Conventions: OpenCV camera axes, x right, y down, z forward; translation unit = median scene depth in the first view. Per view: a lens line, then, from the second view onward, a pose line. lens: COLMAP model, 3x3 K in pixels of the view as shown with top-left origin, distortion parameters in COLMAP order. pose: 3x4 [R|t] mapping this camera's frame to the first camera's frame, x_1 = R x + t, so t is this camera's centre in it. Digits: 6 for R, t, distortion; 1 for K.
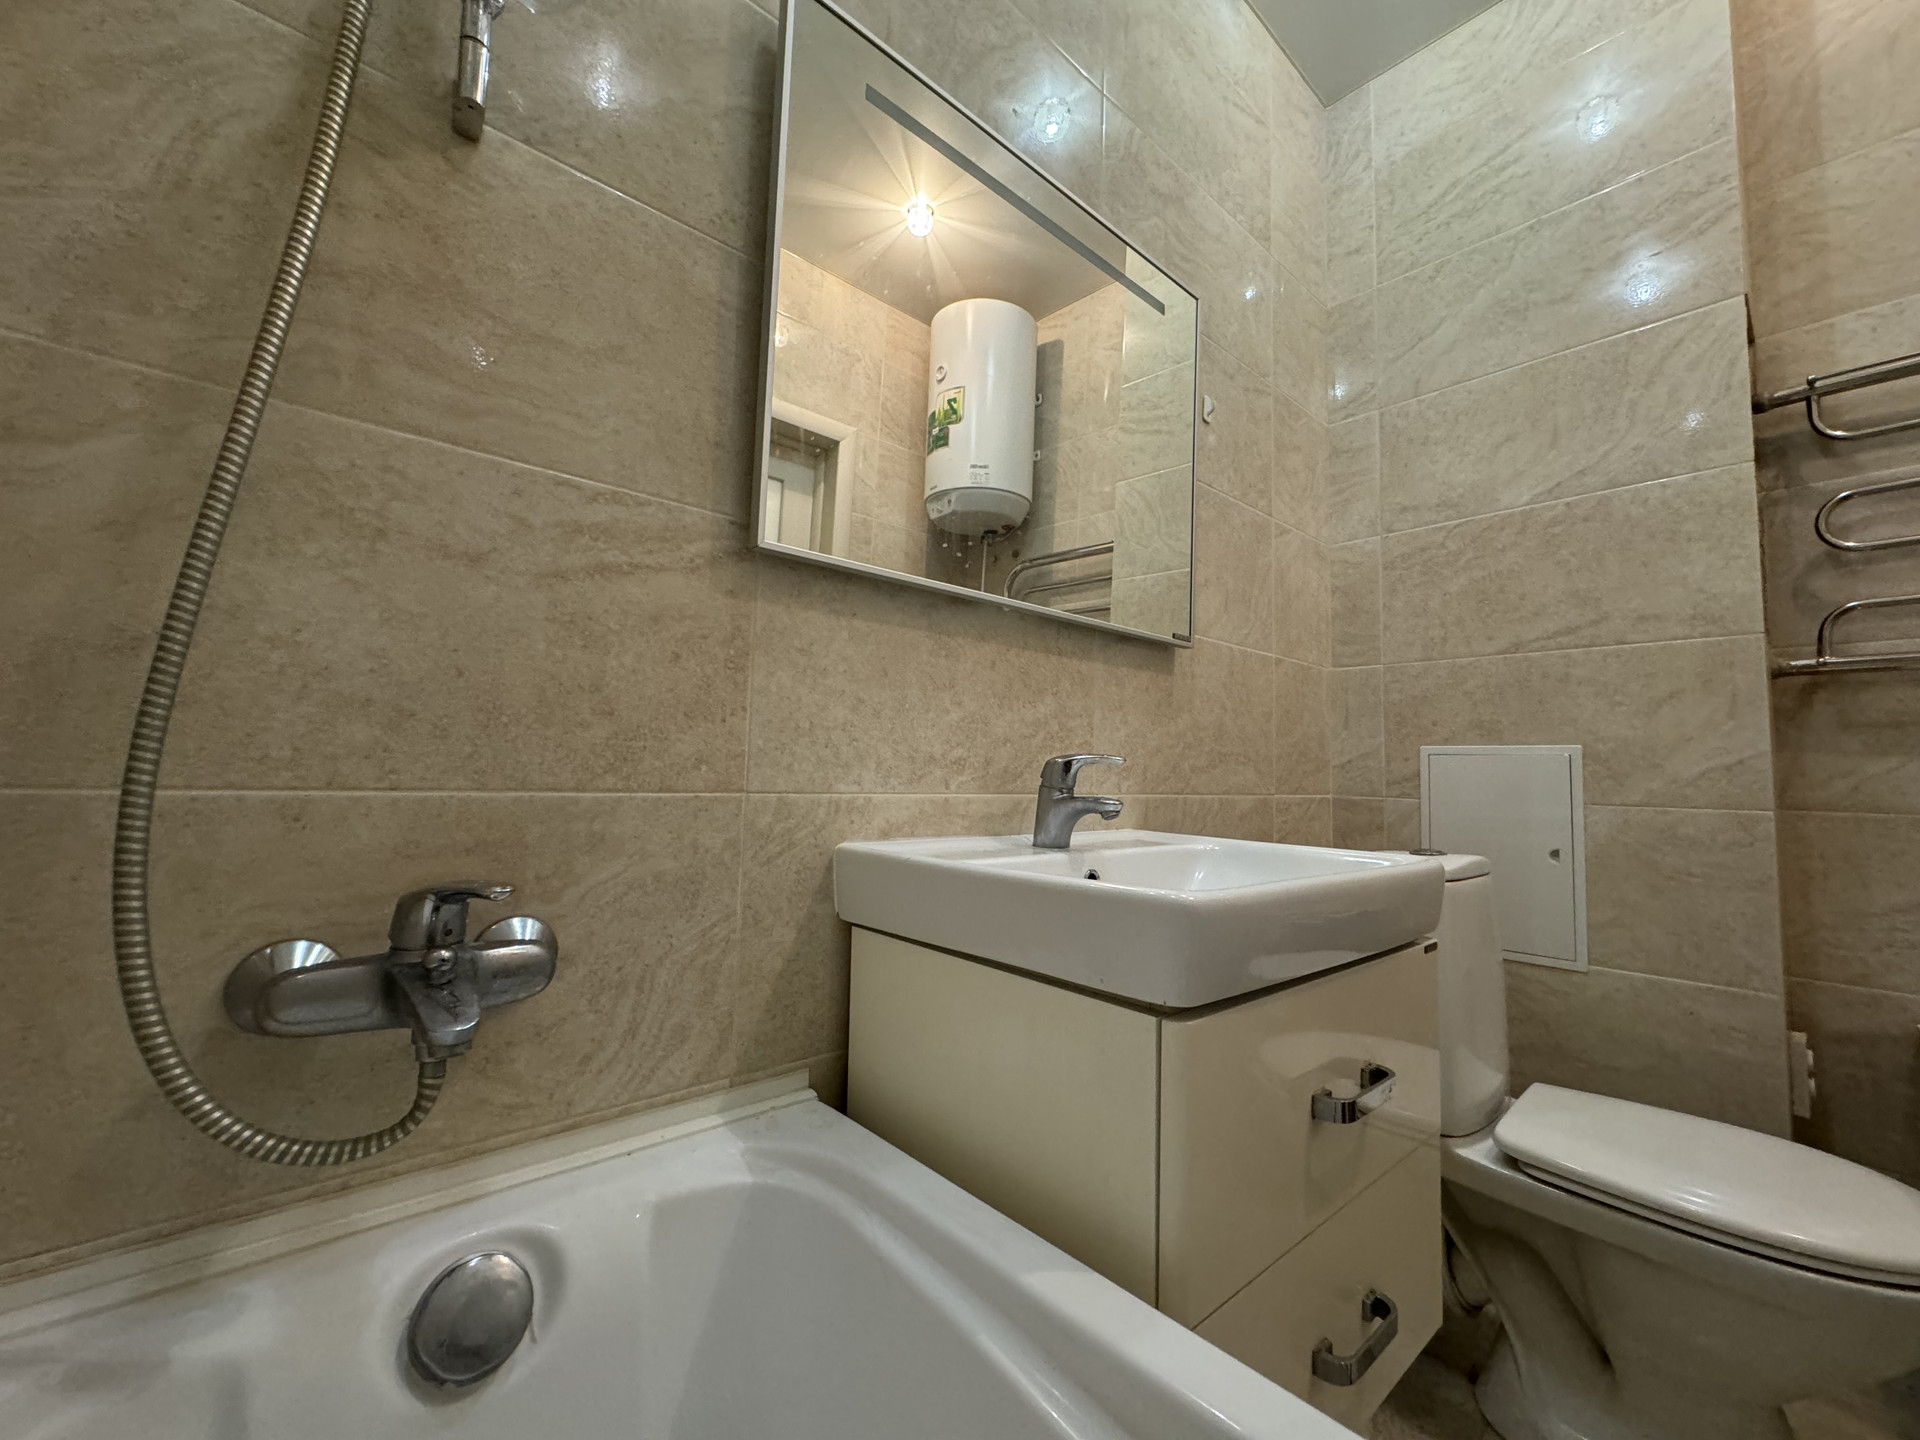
lens RADIAL K [[767.8, 0, 957.8], [0, 767.8, 720.6], [0, 0, 1]] dist [-0.001448, 0.000114]
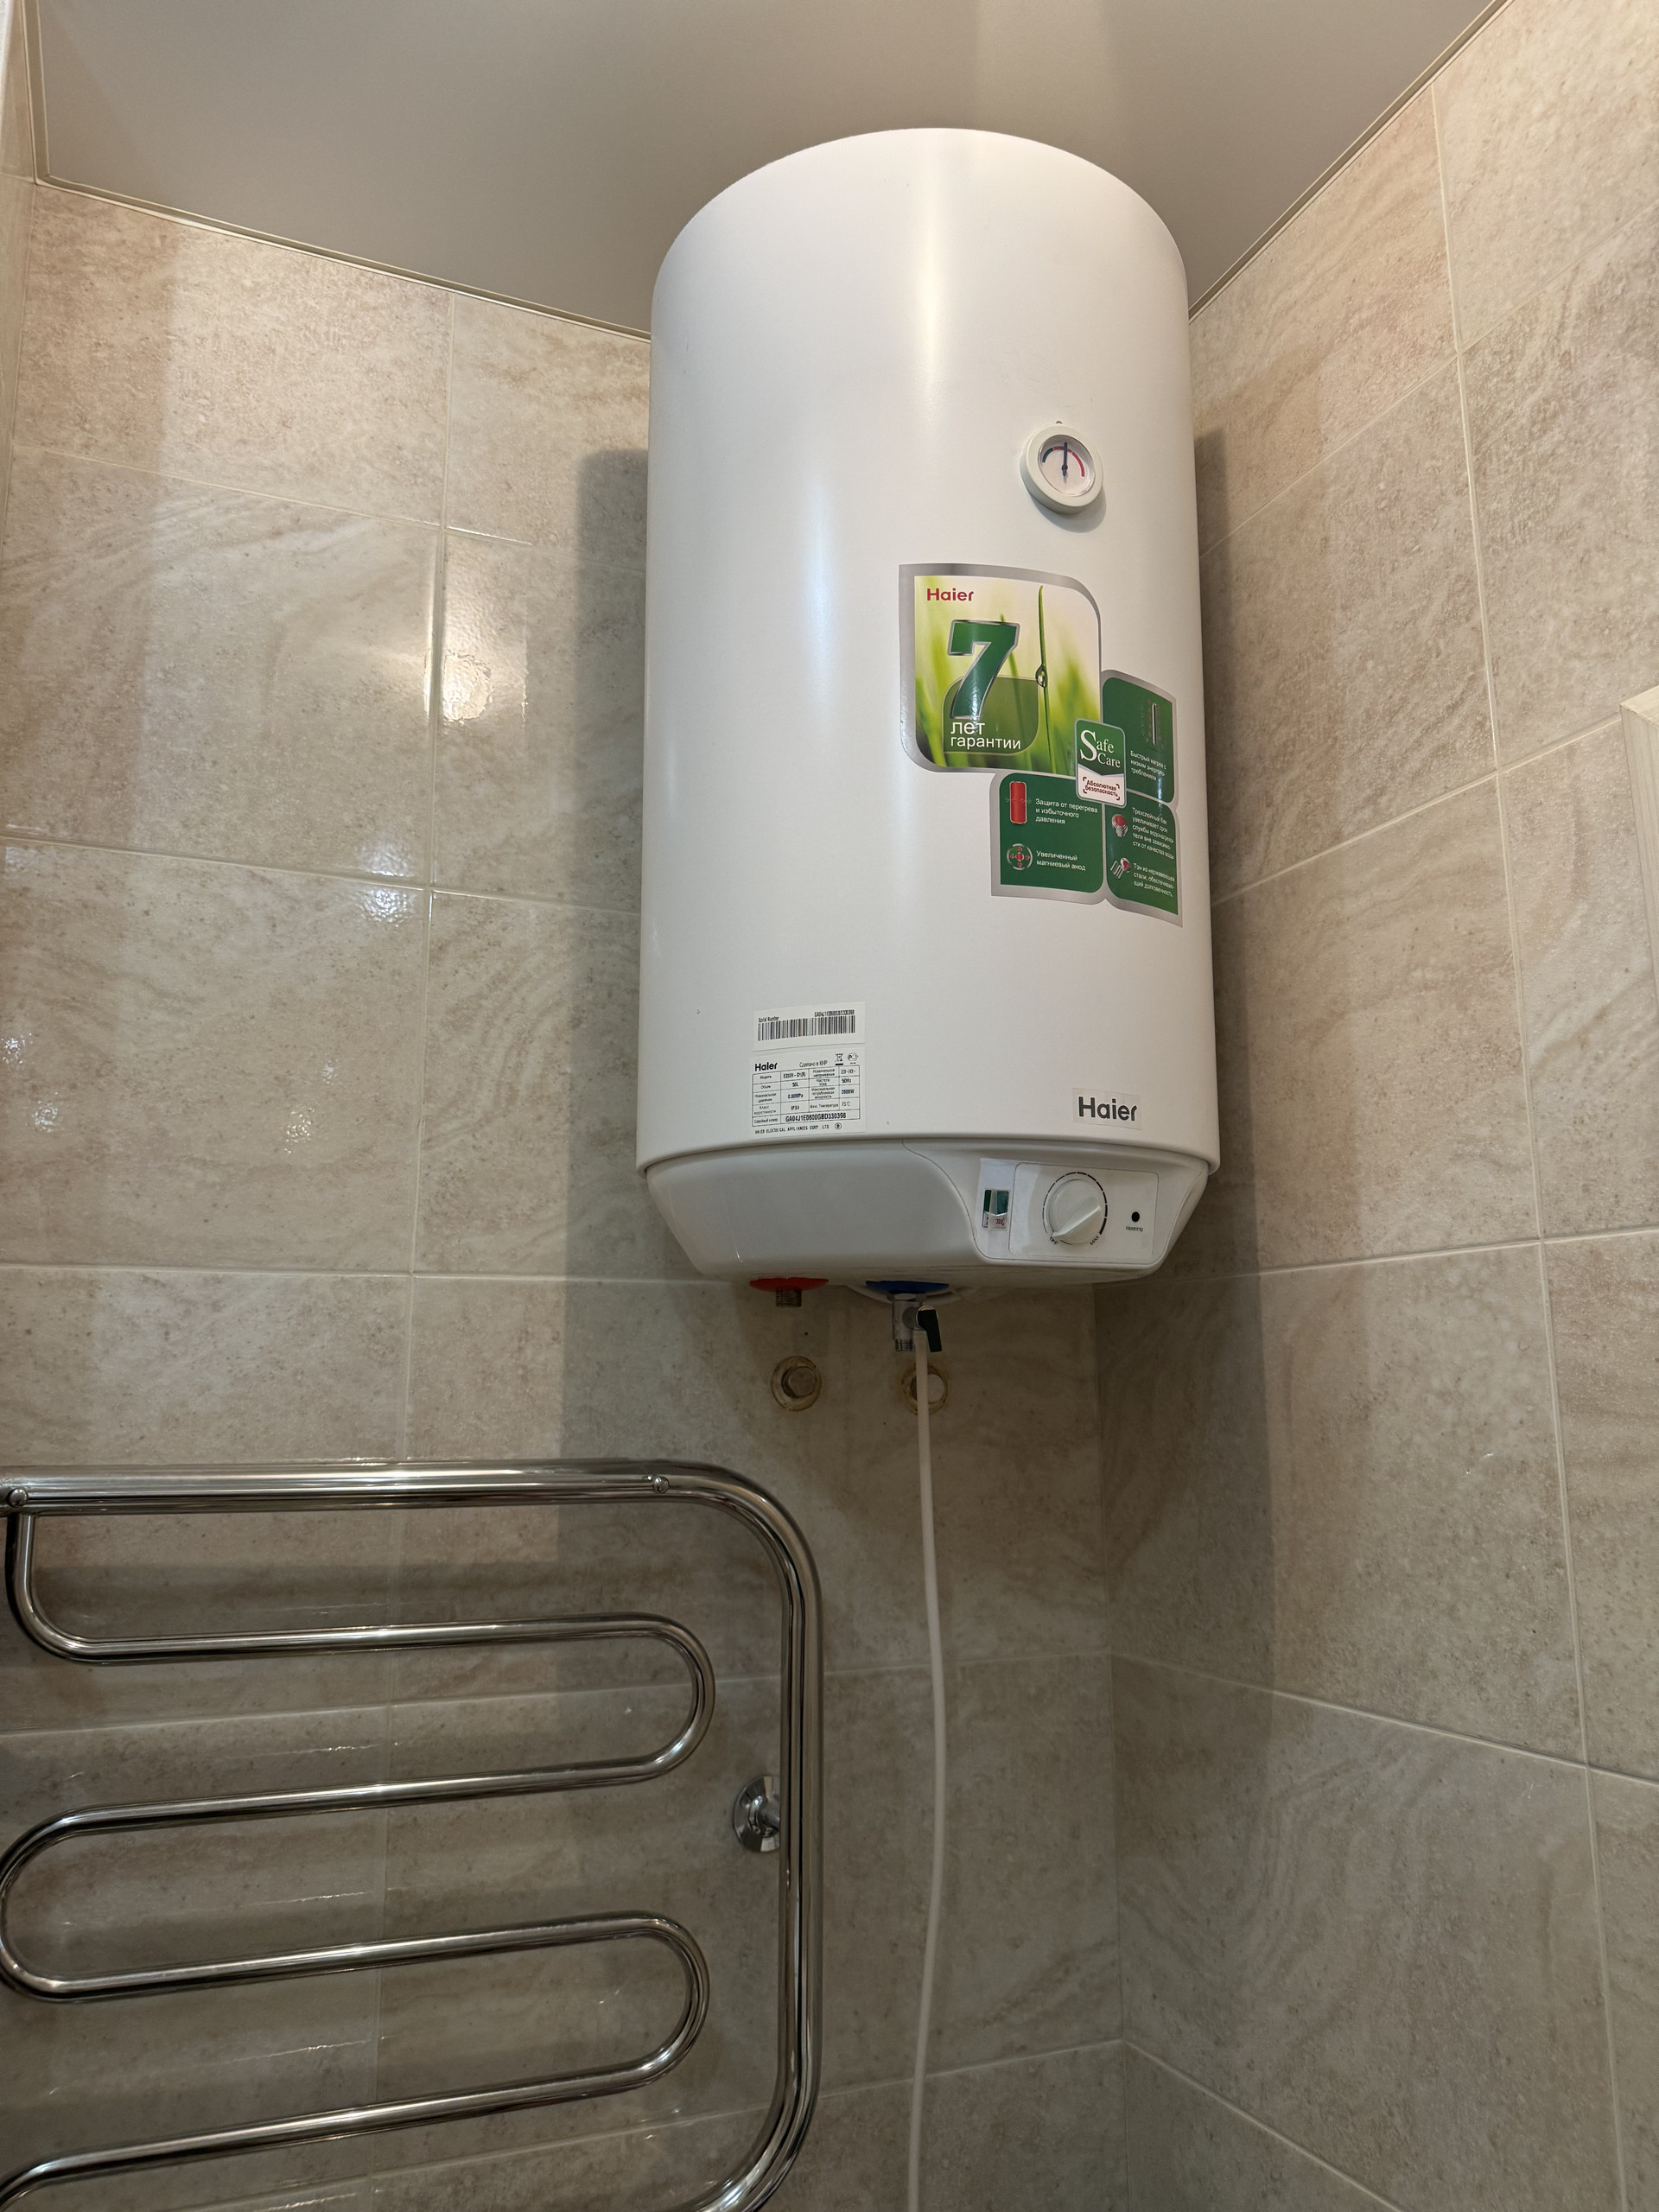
lens RADIAL K [[1562.7, 0, 828.7], [0, 1562.7, 1103.4], [0, 0, 1]] dist [0.012808, -0.019968]
pose [[-0.313312, -0.203502, -0.927590, 0.999692], [0.068797, 0.969339, -0.235899, -0.056319], [0.947155, -0.137725, -0.289705, 0.910363]]
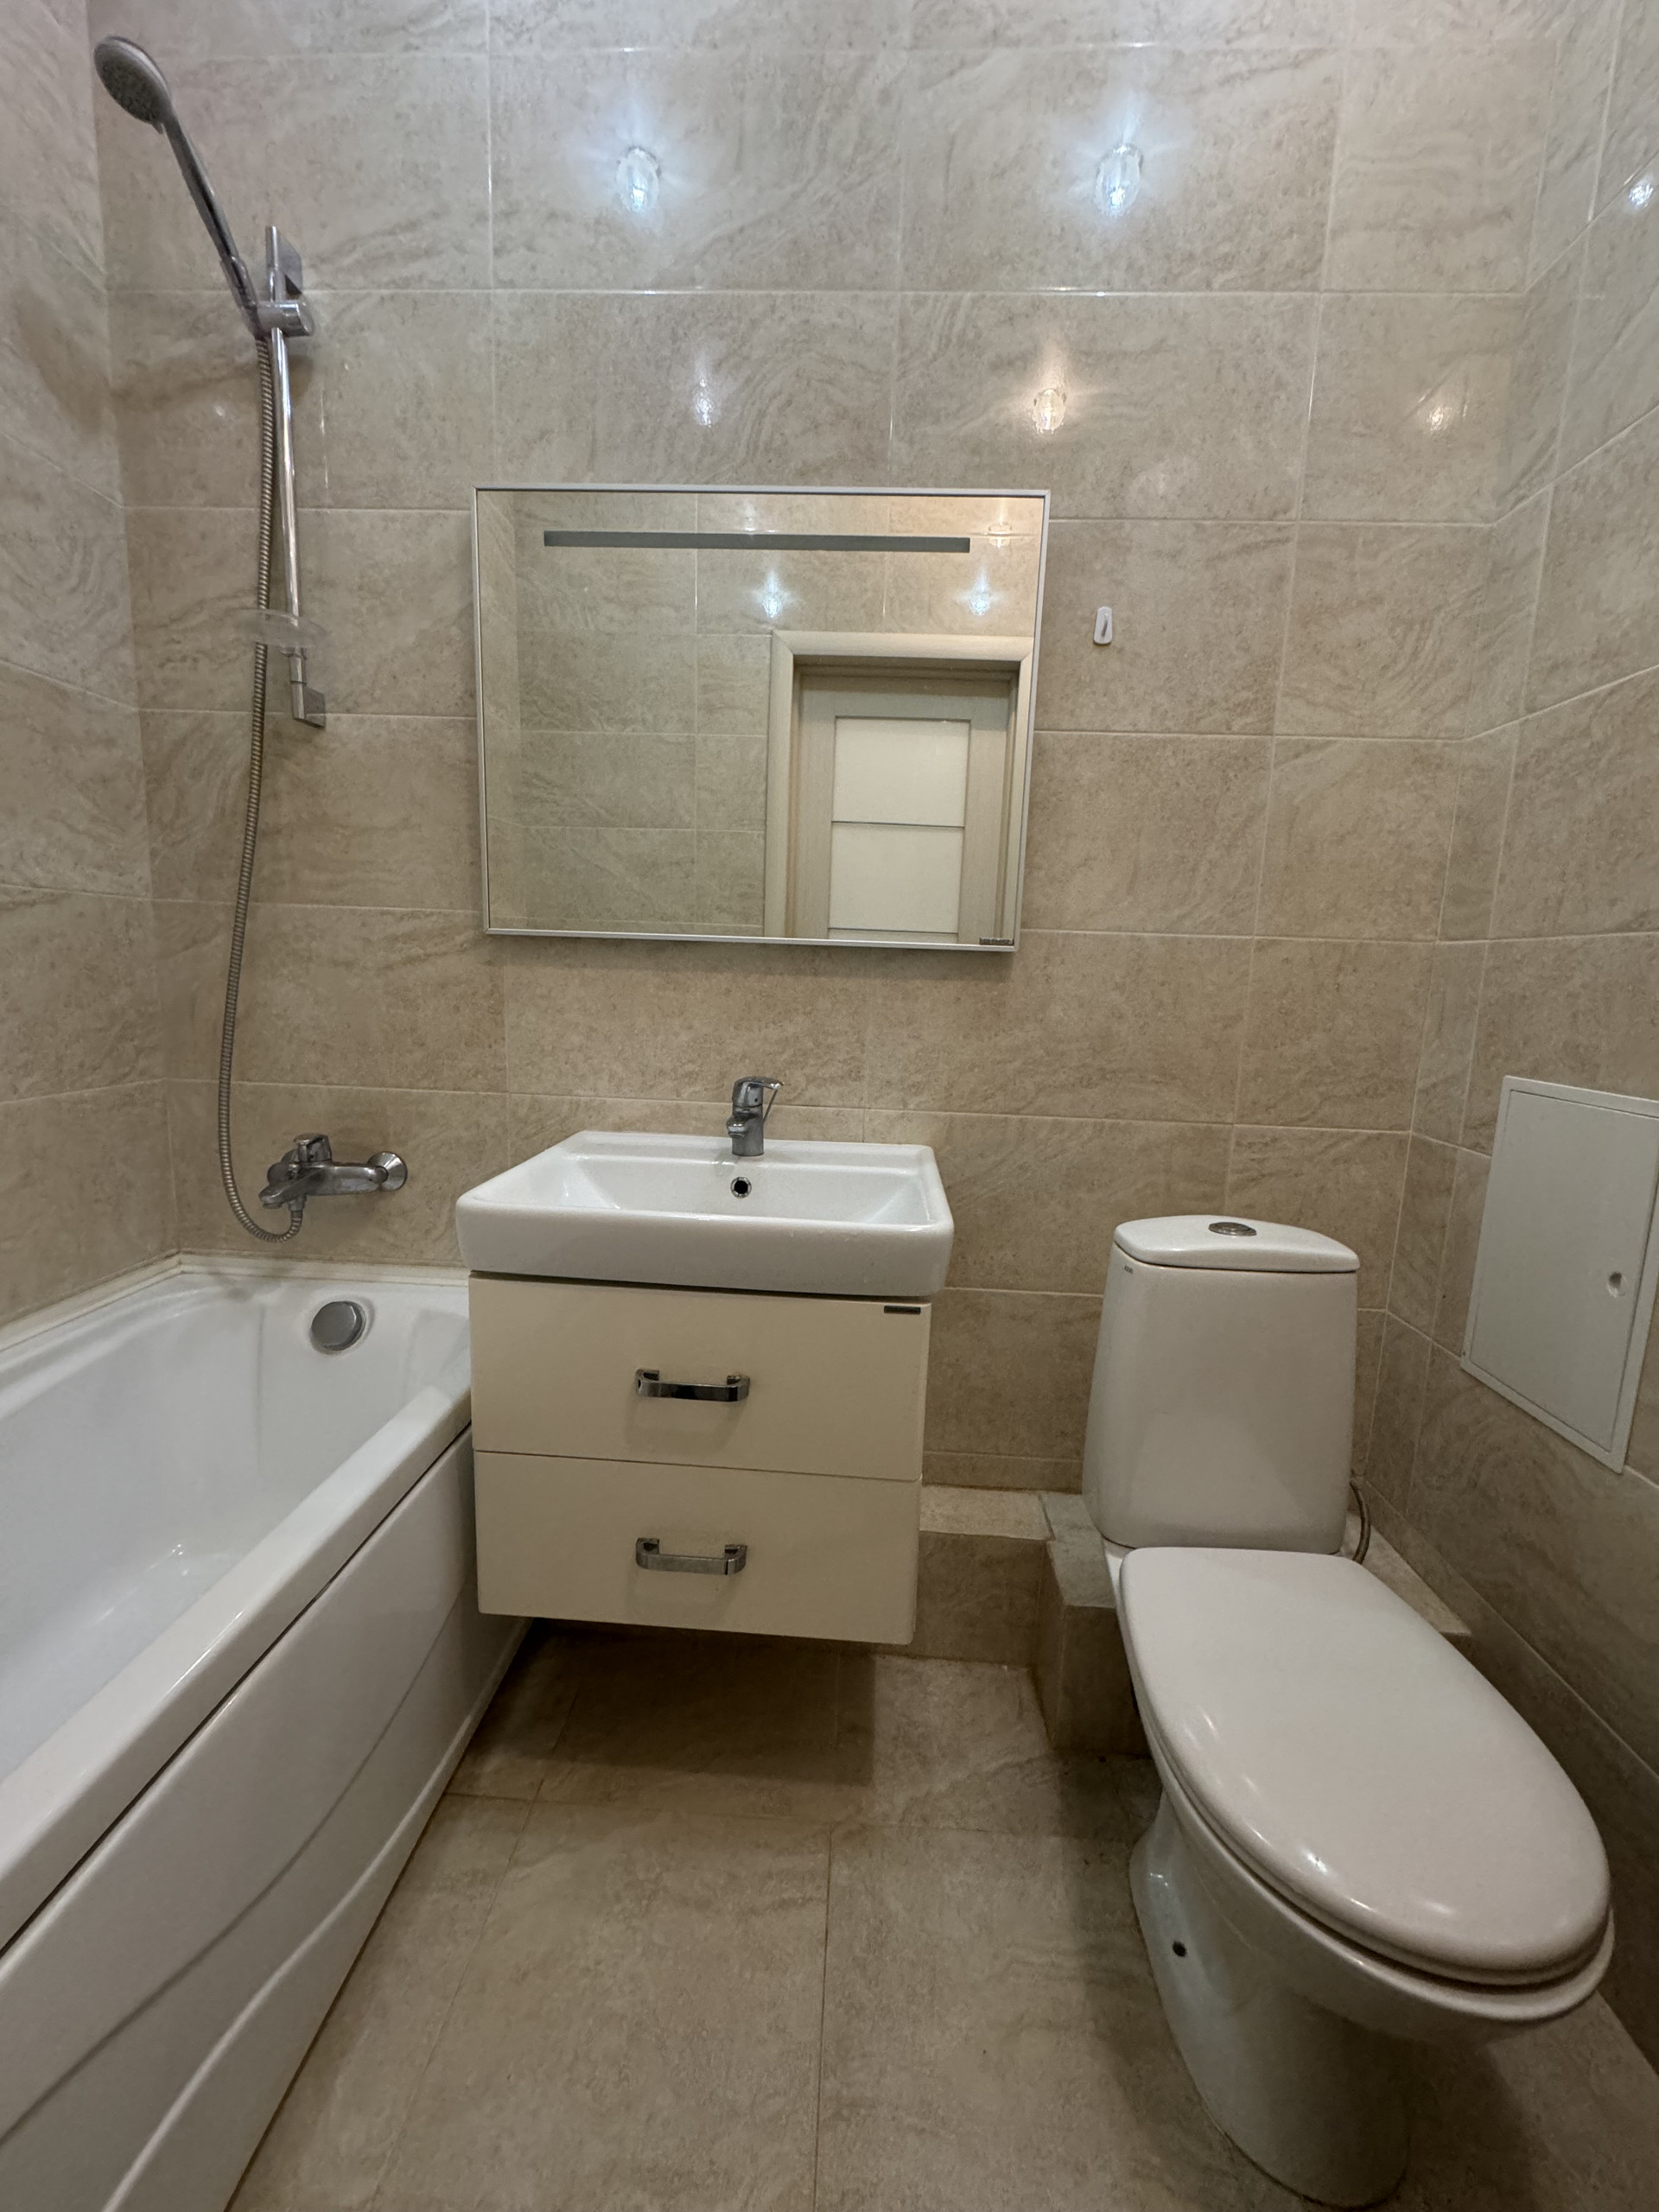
lens RADIAL K [[884.6, 0, 829.0], [0, 884.6, 1112.3], [0, 0, 1]] dist [-0.001448, 0.000114]
pose [[0.715511, 0.108959, -0.690052, 1.302622], [0.031903, 0.981635, 0.188081, -0.167257], [0.697873, -0.156589, 0.698895, 0.181839]]
